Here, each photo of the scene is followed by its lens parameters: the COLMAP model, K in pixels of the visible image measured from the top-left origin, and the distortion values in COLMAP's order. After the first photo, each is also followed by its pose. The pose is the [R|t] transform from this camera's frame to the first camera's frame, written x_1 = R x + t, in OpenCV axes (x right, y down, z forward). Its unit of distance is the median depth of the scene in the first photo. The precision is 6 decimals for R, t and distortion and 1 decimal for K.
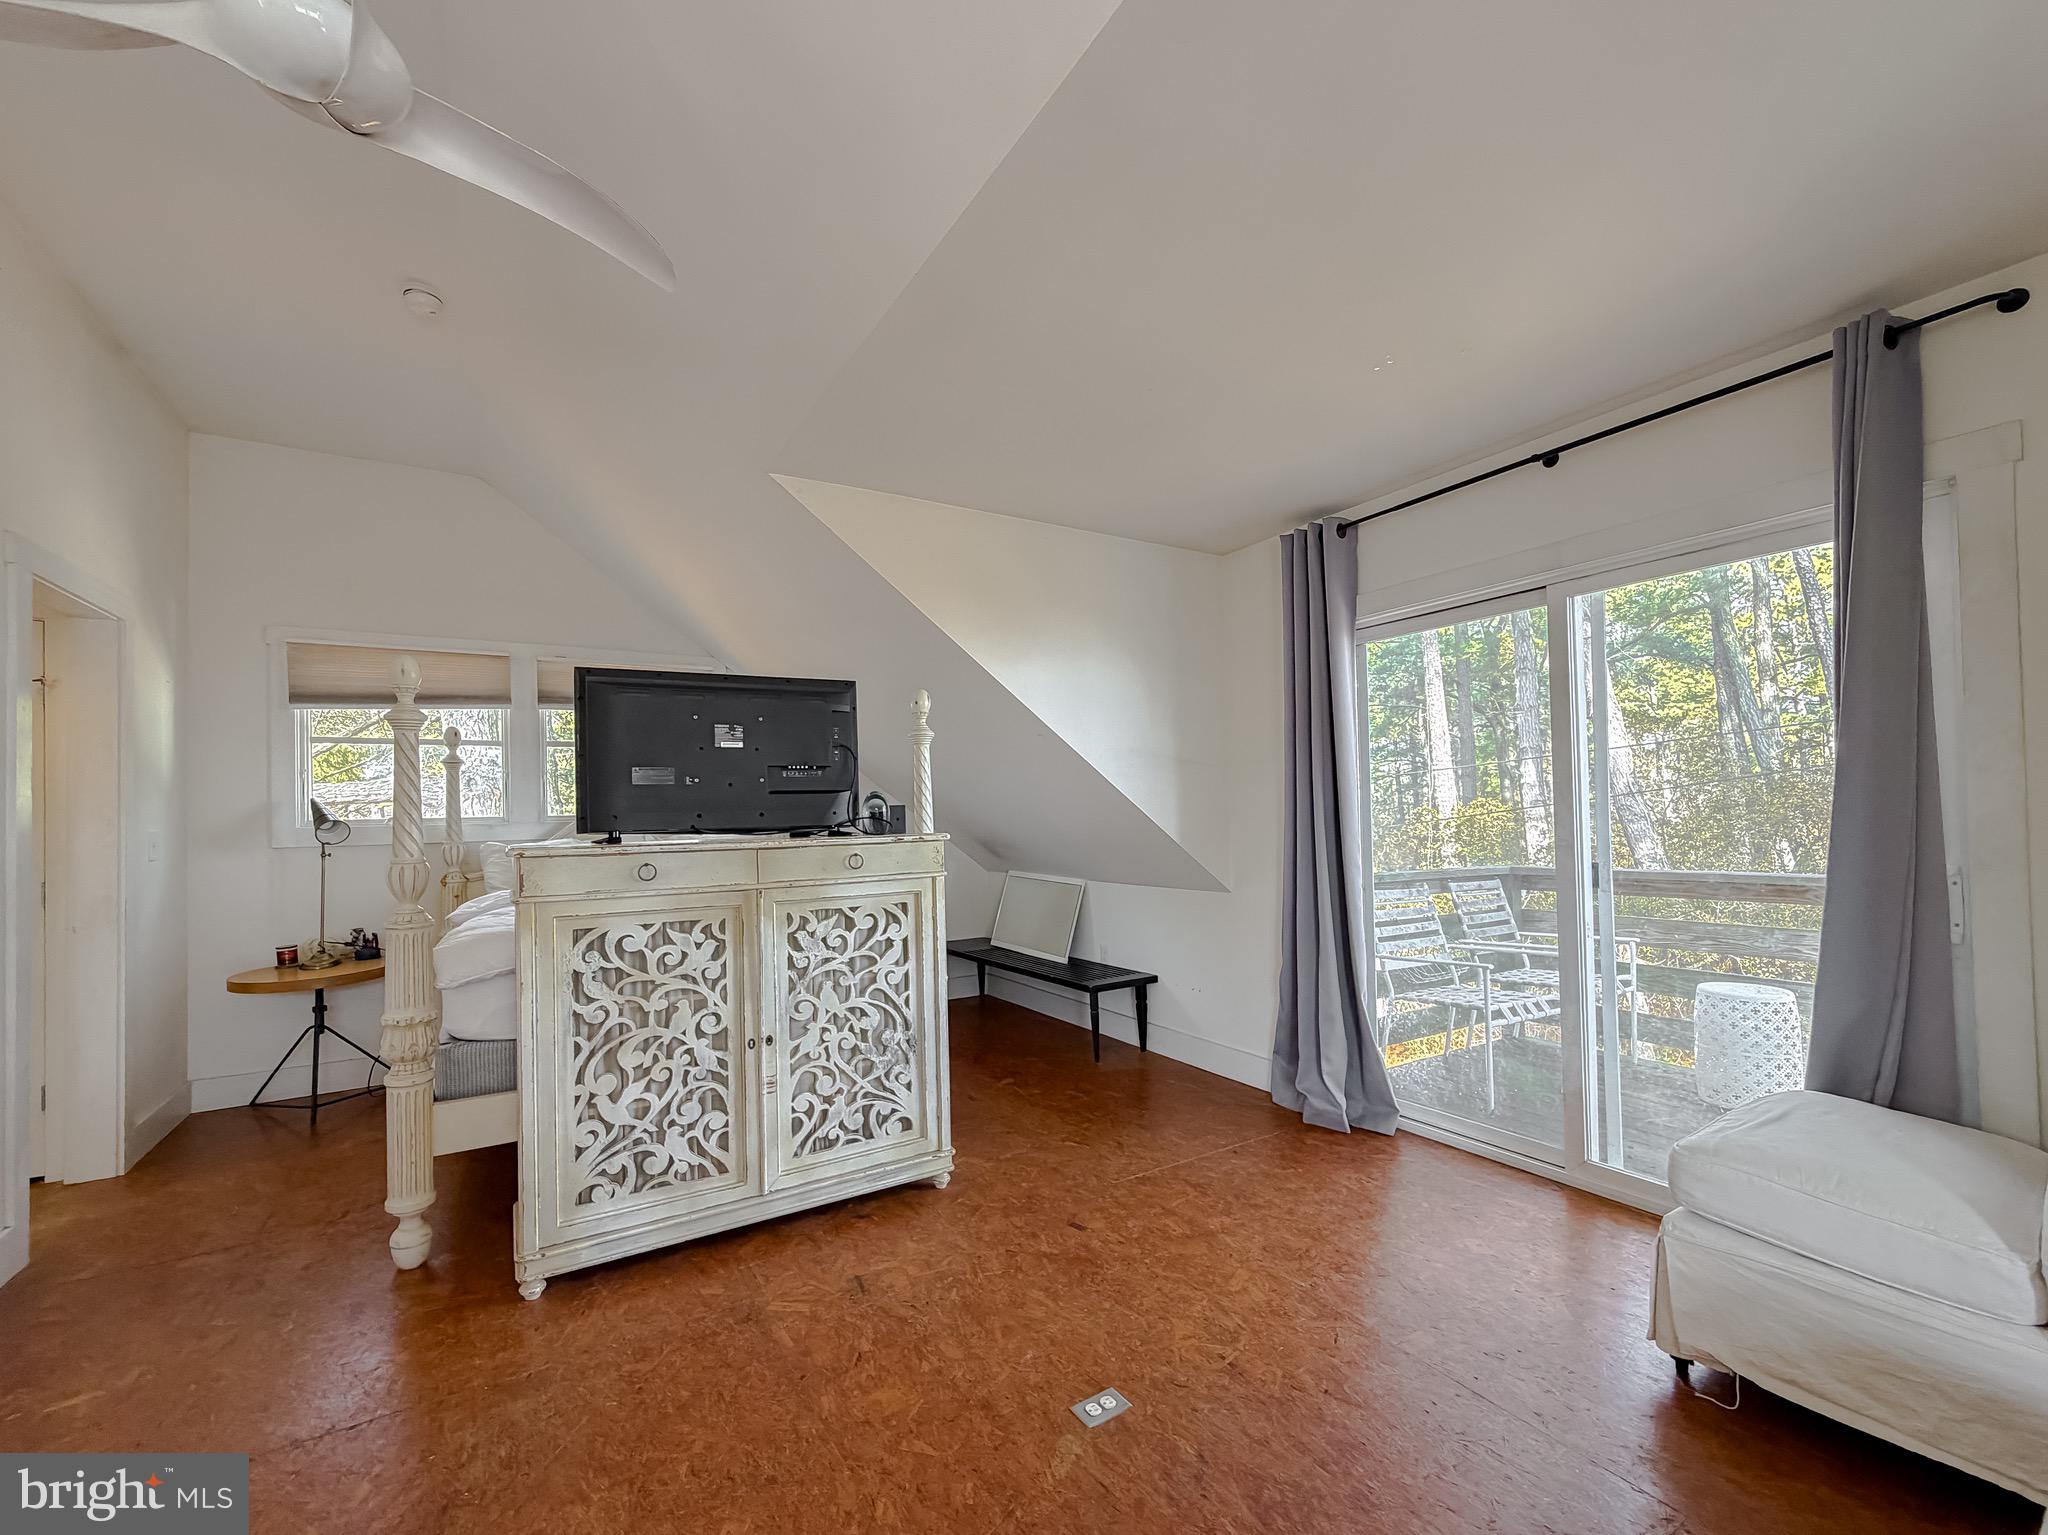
lens RADIAL K [[837.8, 0, 995.6], [0, 837.8, 800.8], [0, 0, 1]] dist [0.005352, -0.001890]
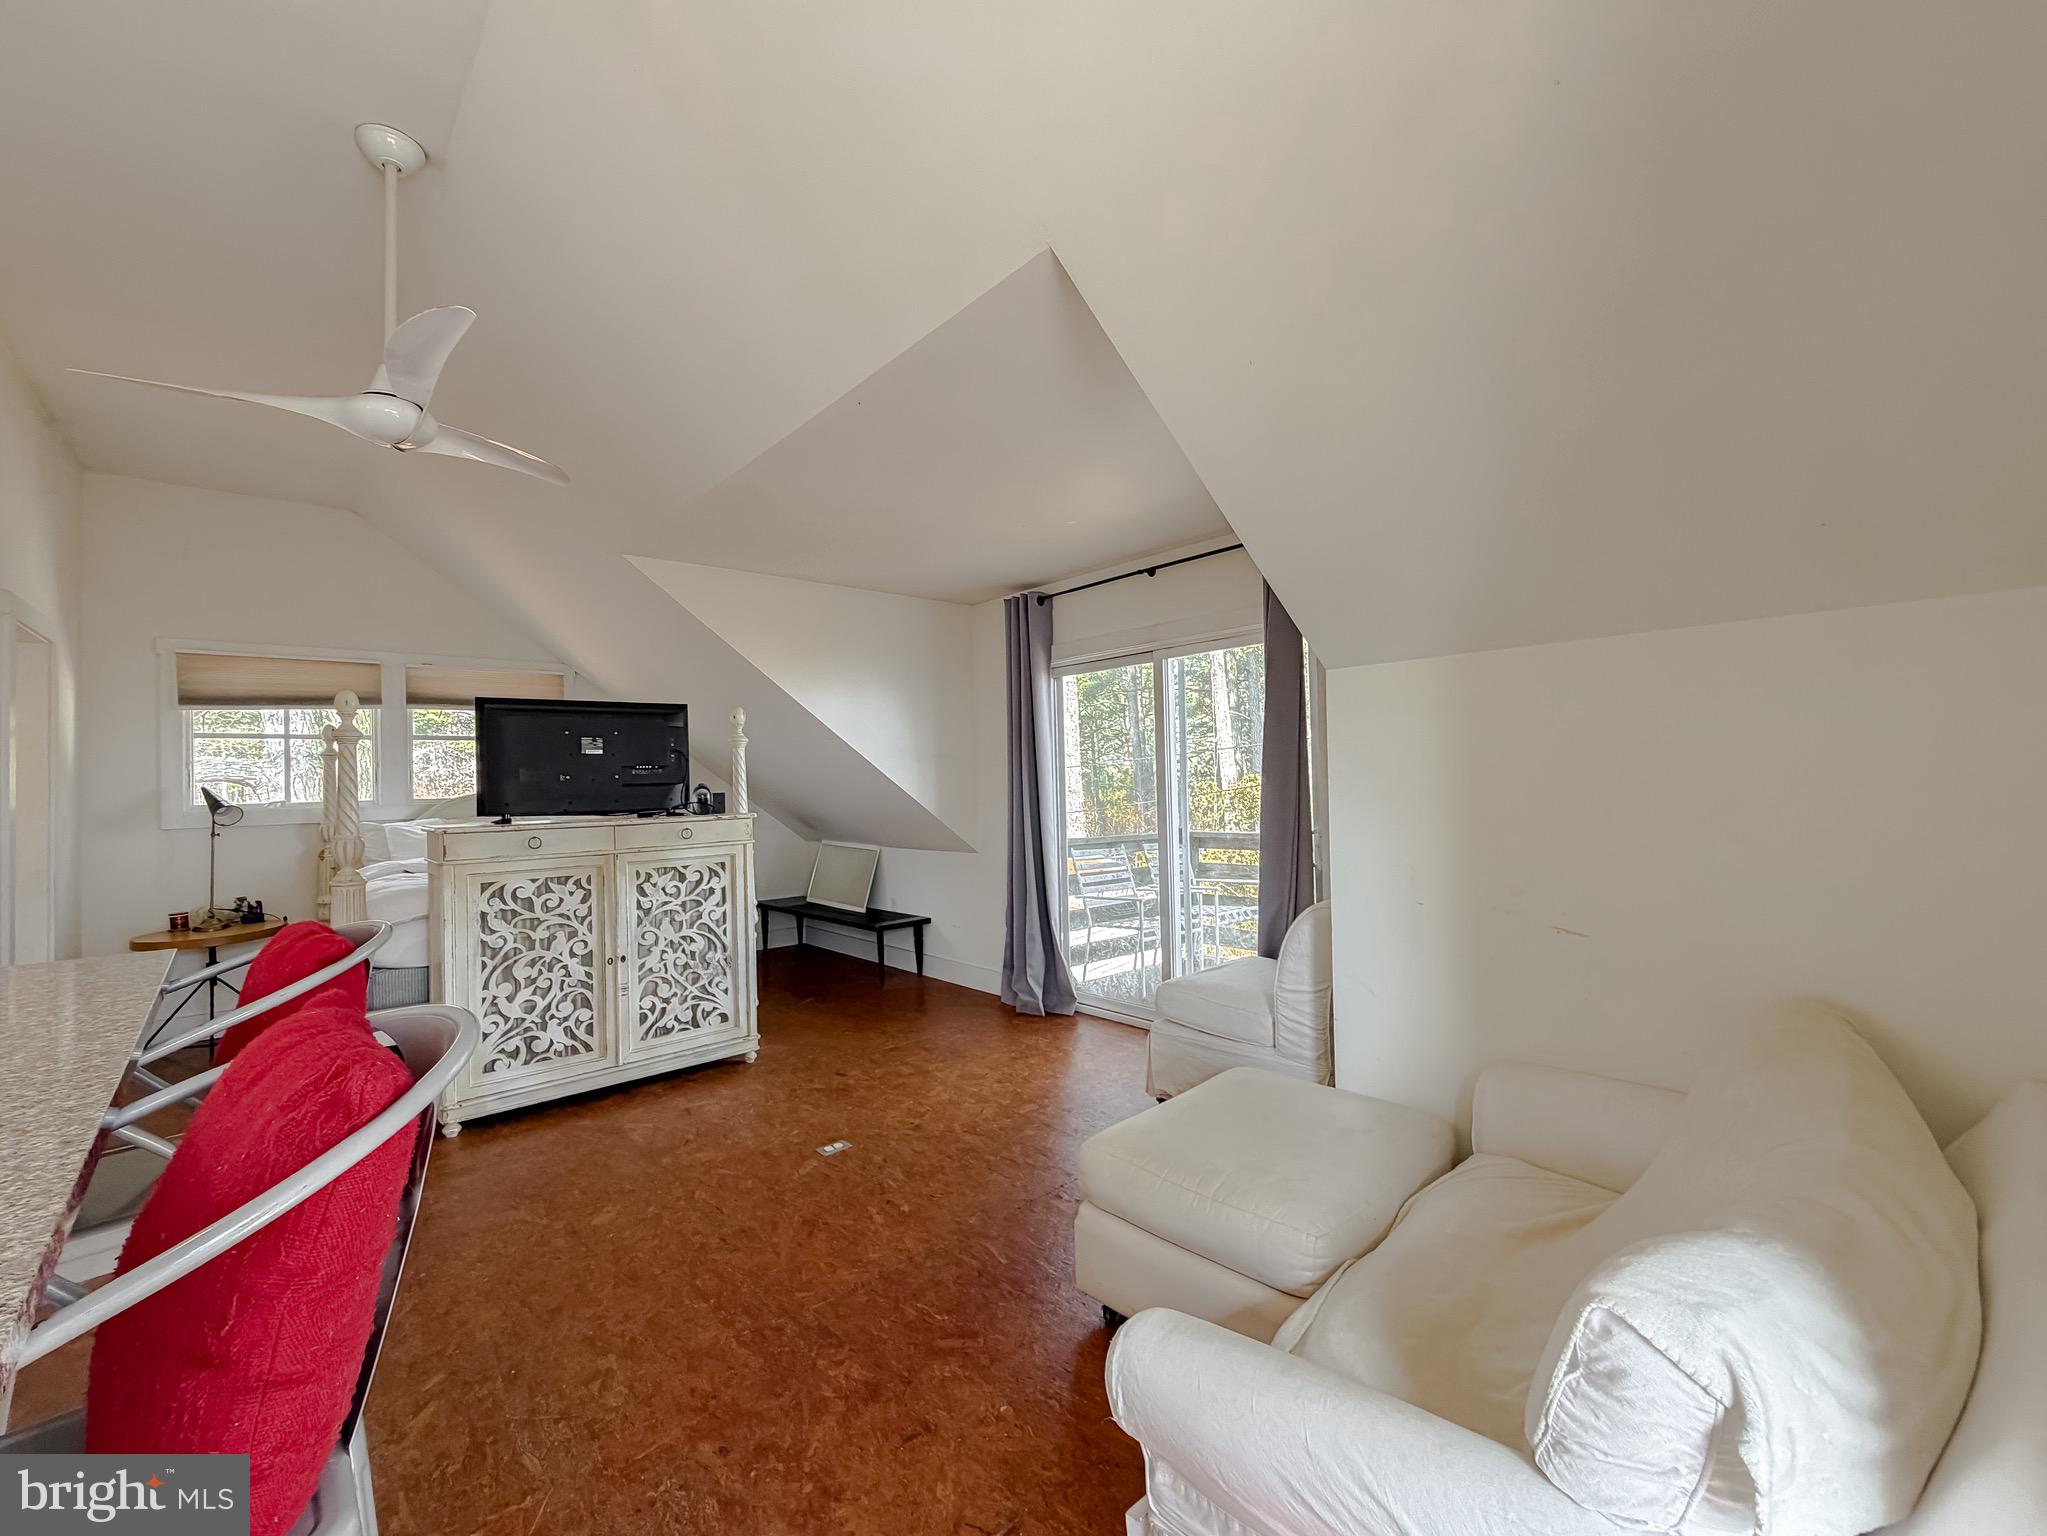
lens RADIAL K [[837.4, 0, 996.6], [0, 837.4, 768.2], [0, 0, 1]] dist [0.005352, -0.001890]
pose [[0.983827, 0.000963, 0.179116, 0.092254], [-0.000170, 0.999990, -0.004446, -0.031421], [-0.179119, 0.004344, 0.983818, -0.478318]]
